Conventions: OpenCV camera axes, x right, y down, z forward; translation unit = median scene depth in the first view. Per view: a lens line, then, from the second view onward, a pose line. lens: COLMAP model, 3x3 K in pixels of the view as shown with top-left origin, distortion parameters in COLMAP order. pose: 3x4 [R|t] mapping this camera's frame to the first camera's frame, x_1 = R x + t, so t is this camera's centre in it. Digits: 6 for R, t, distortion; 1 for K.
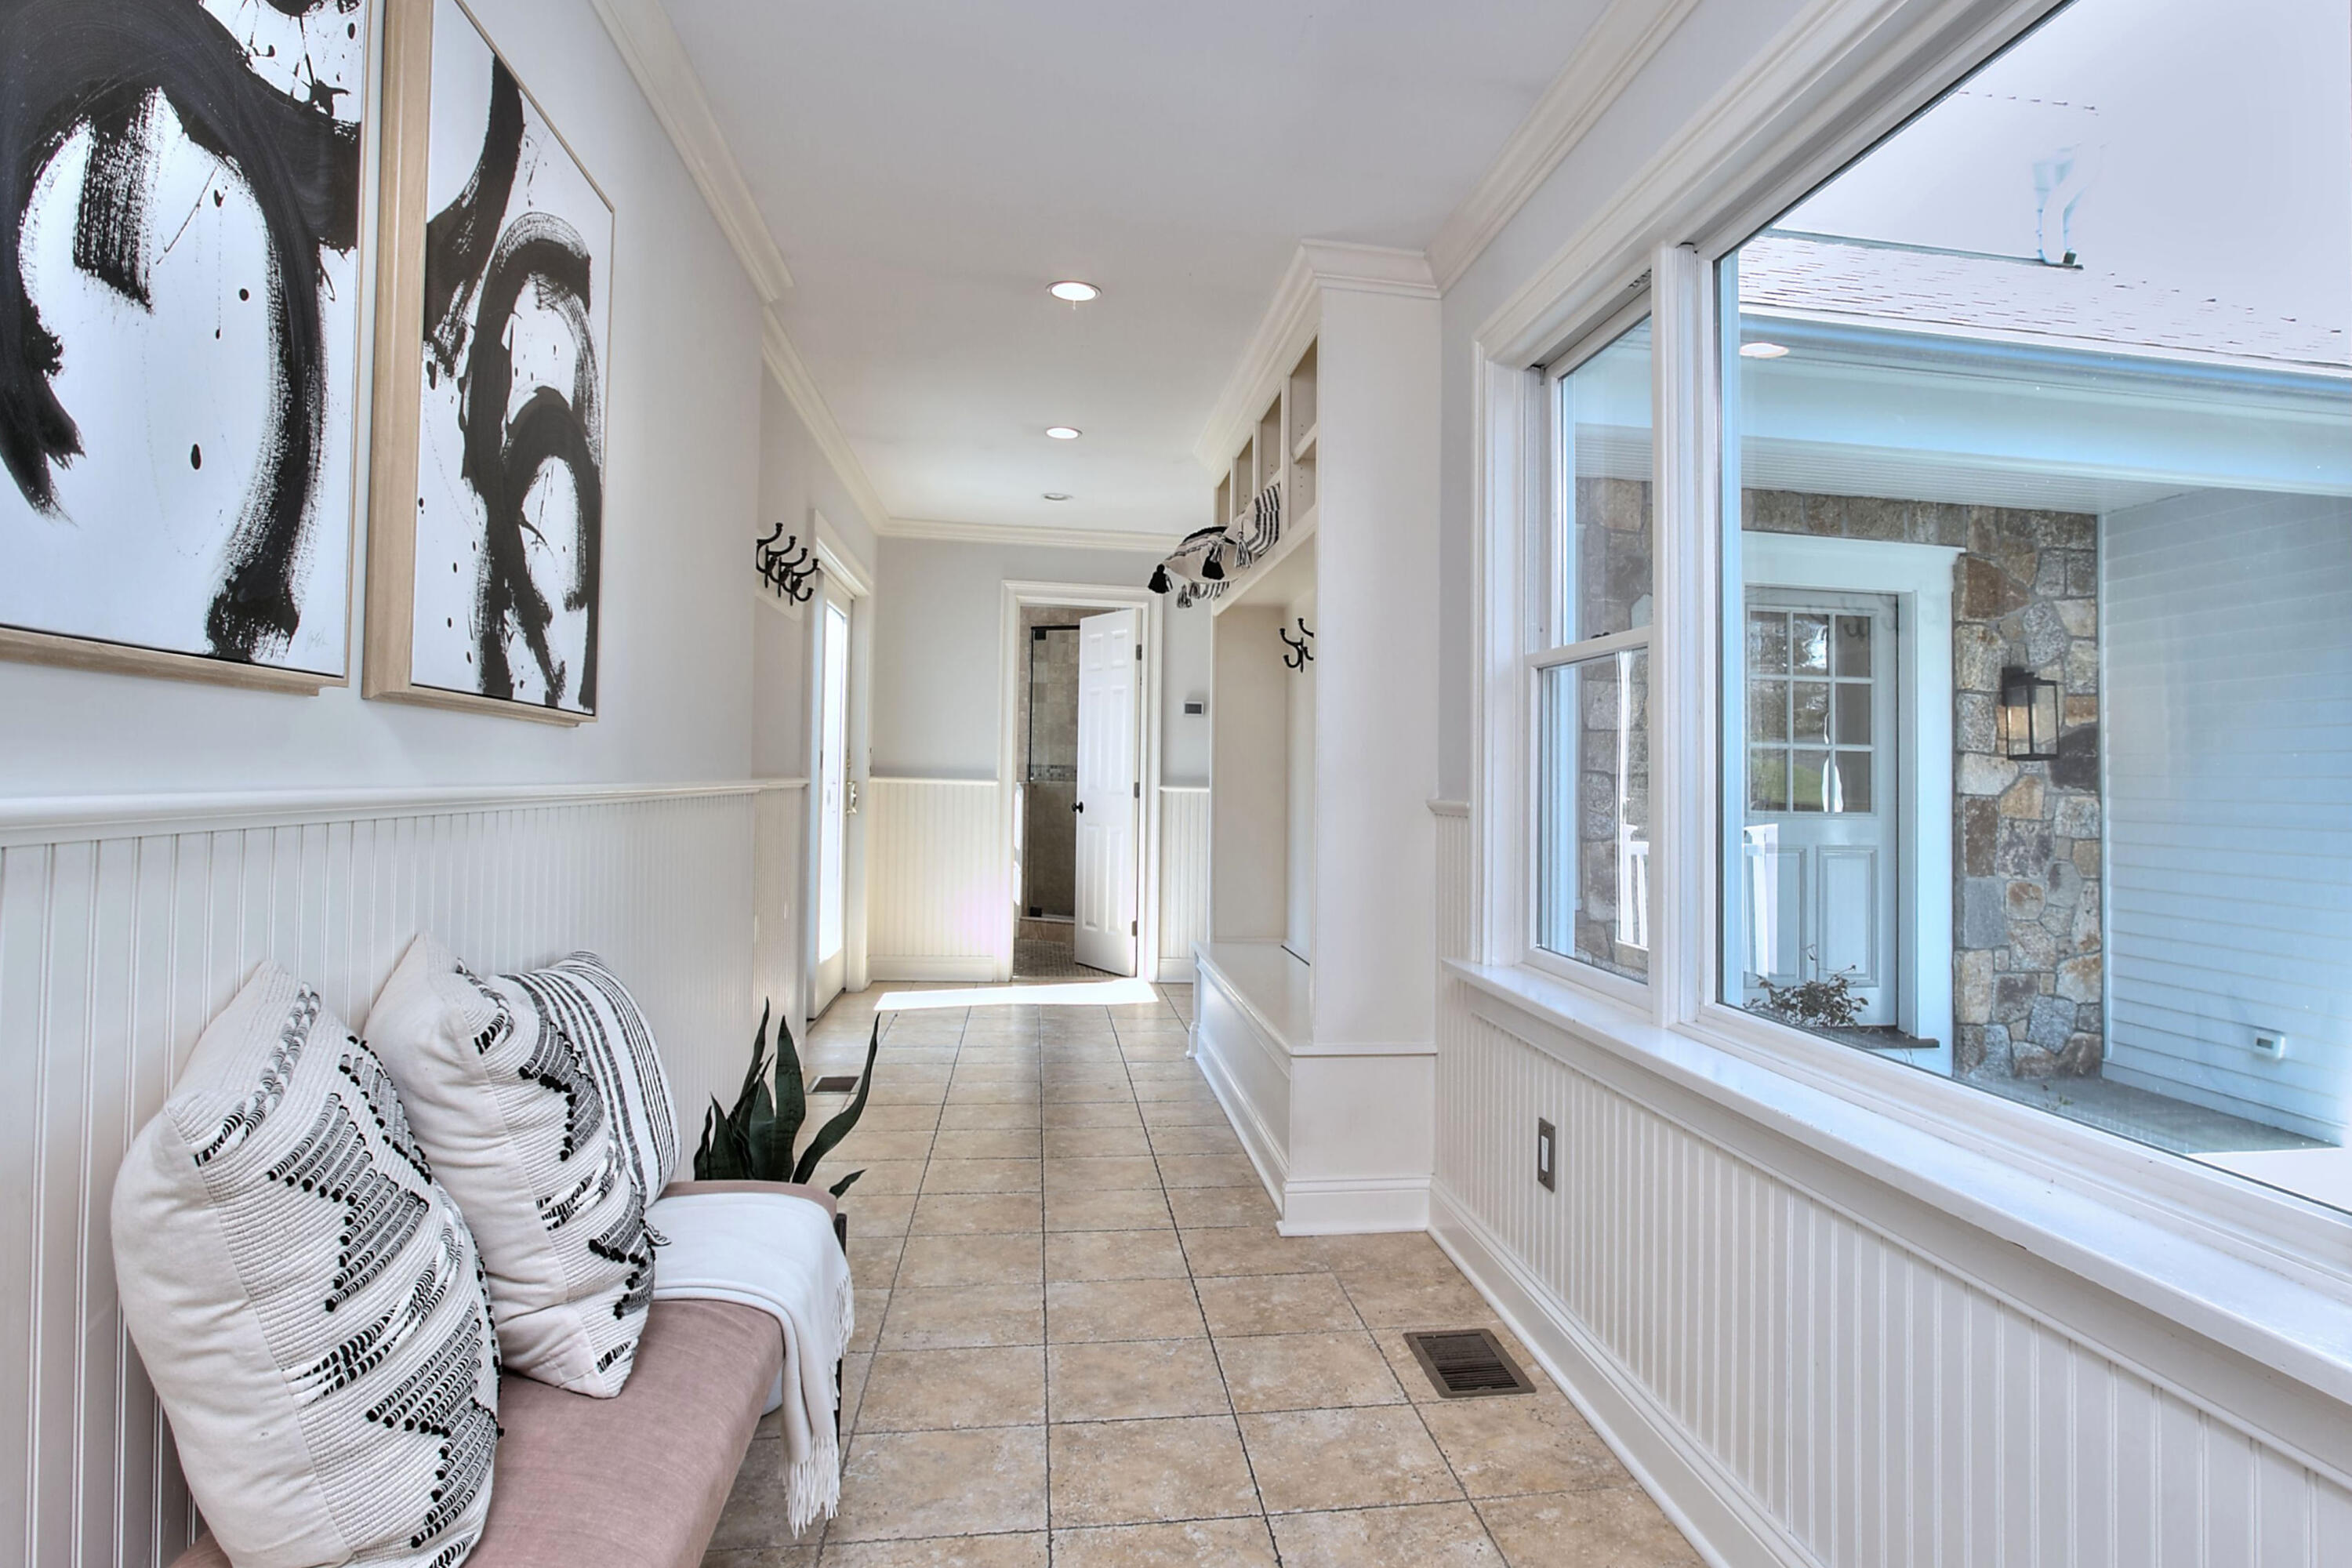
lens RADIAL K [[1098.9, 0, 1167.6], [0, 1098.9, 778.7], [0, 0, 1]] dist [-0.007492, 0.001602]
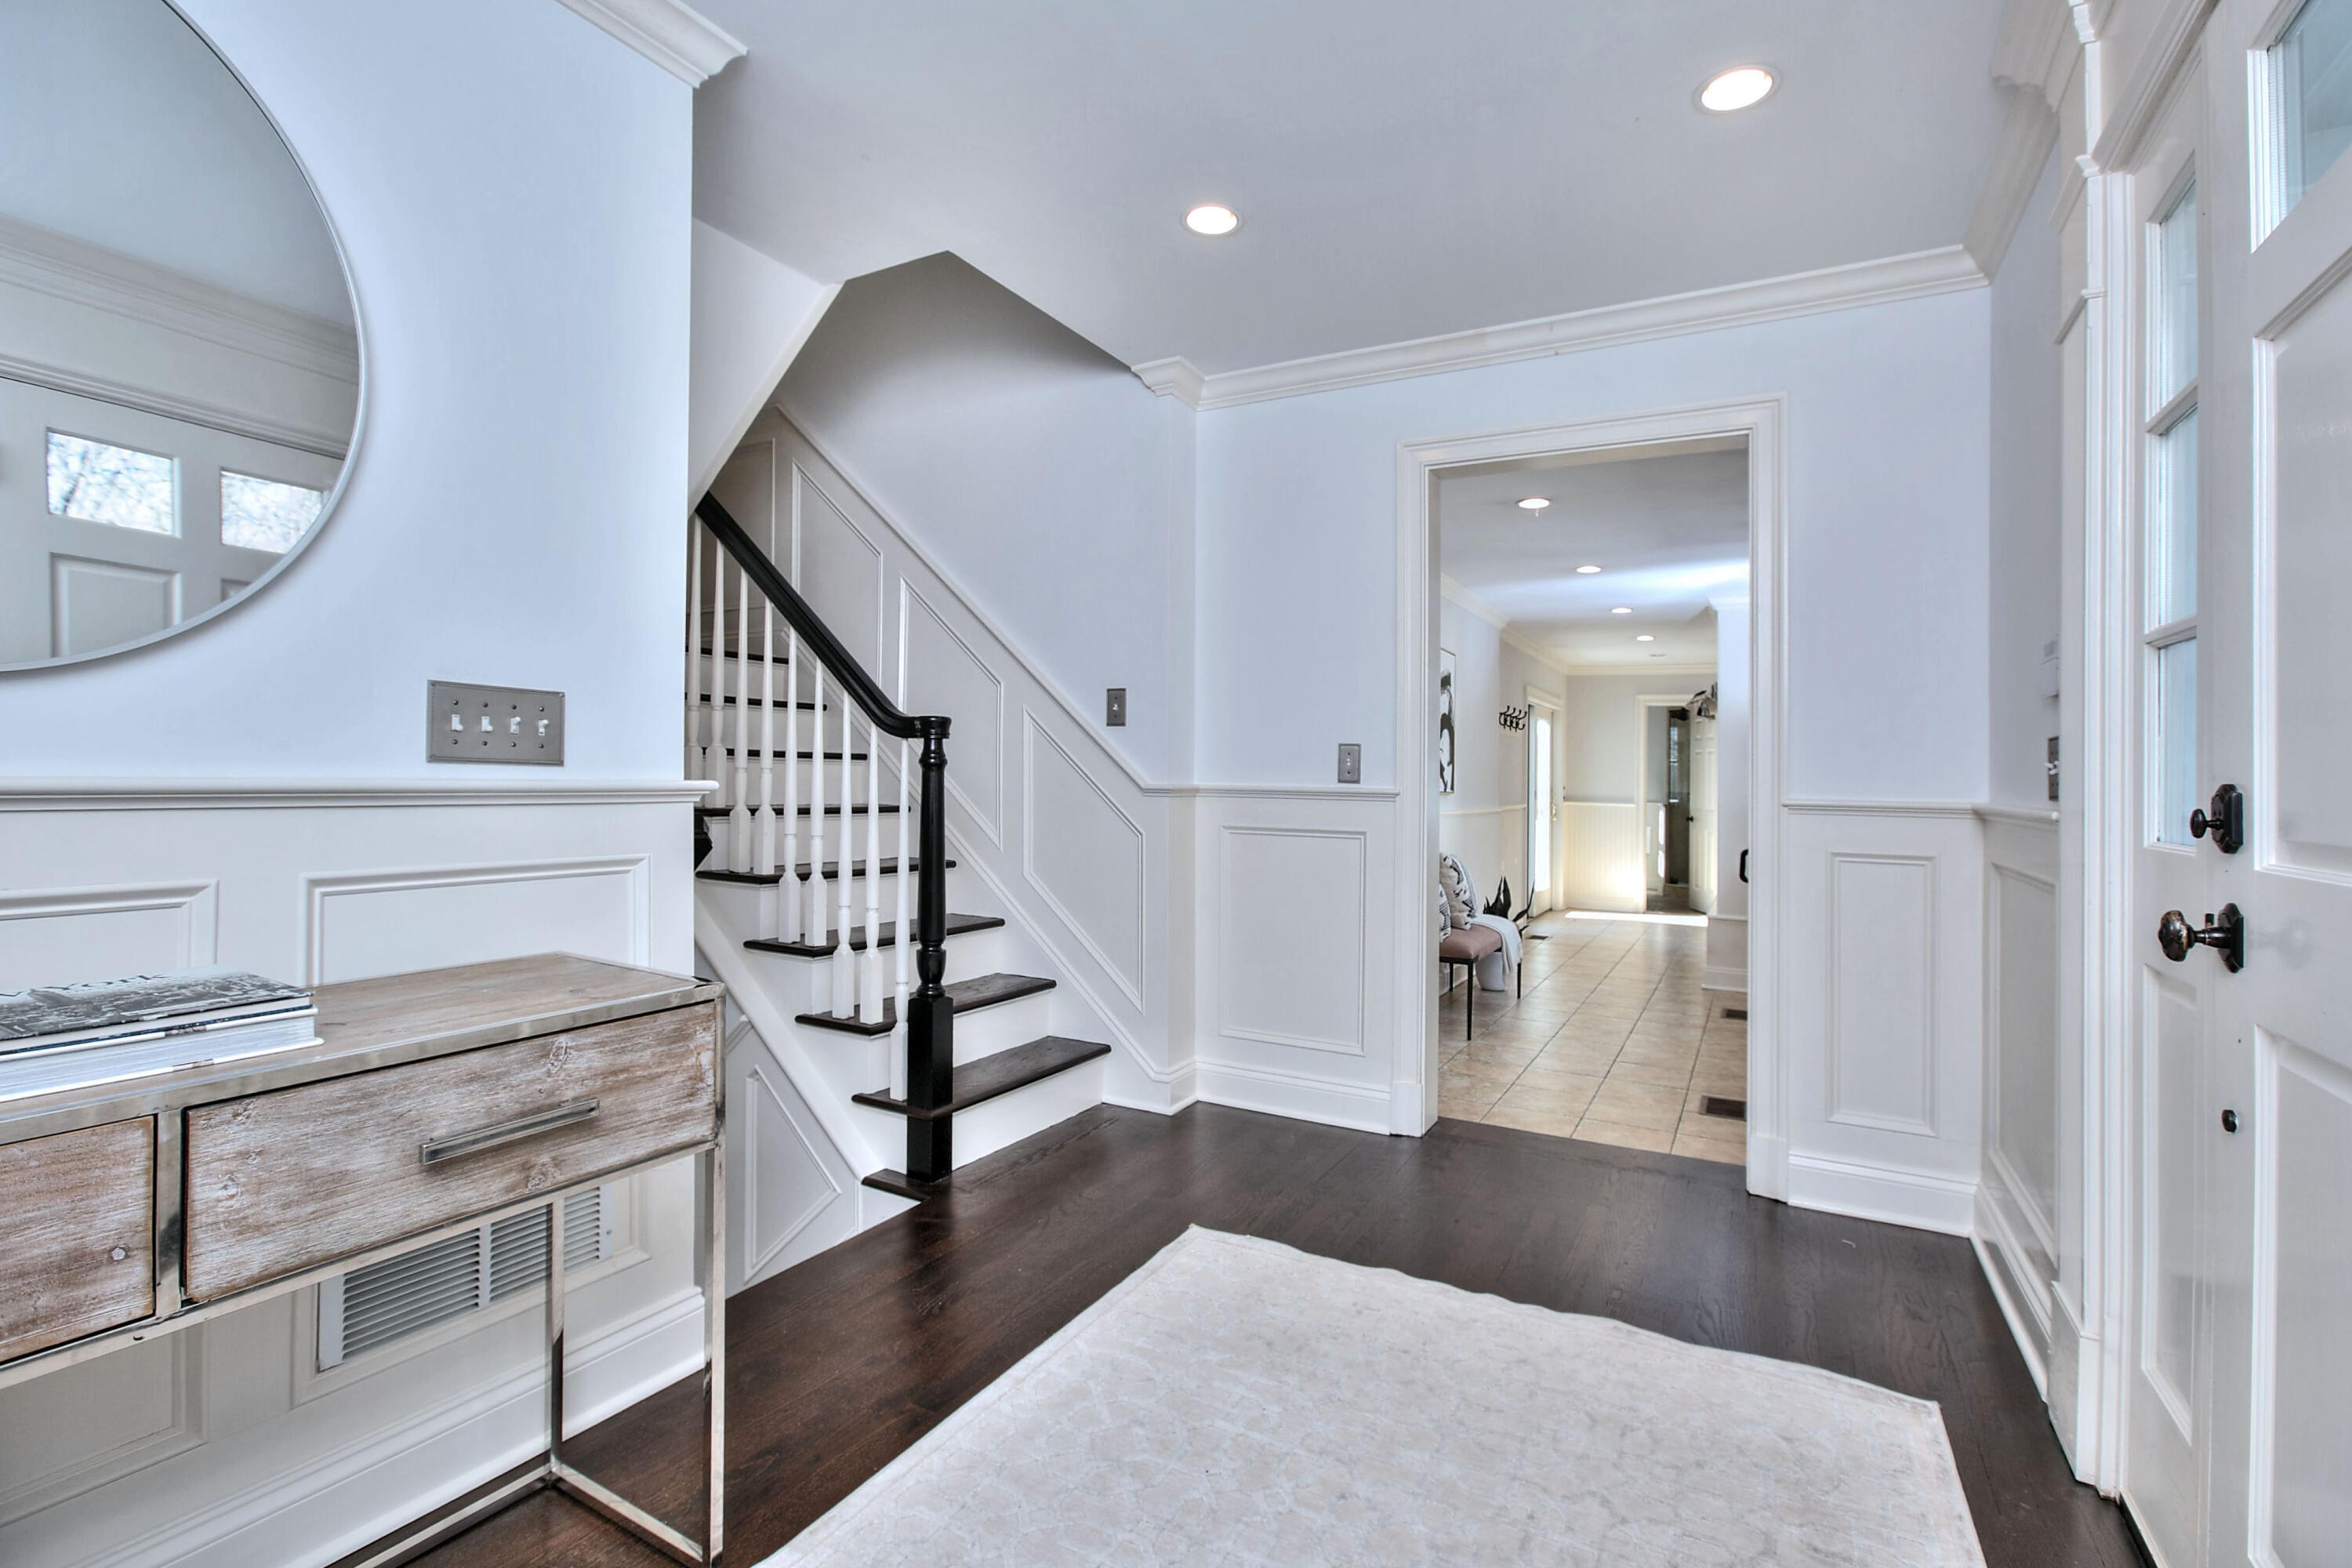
lens RADIAL K [[1098.9, 0, 1169.4], [0, 1098.9, 786.5], [0, 0, 1]] dist [-0.007492, 0.001602]
pose [[0.779997, -0.009250, -0.625715, 0.405534], [0.010107, 0.999947, -0.002183, -0.031435], [0.625702, -0.004621, 0.780049, -0.963510]]
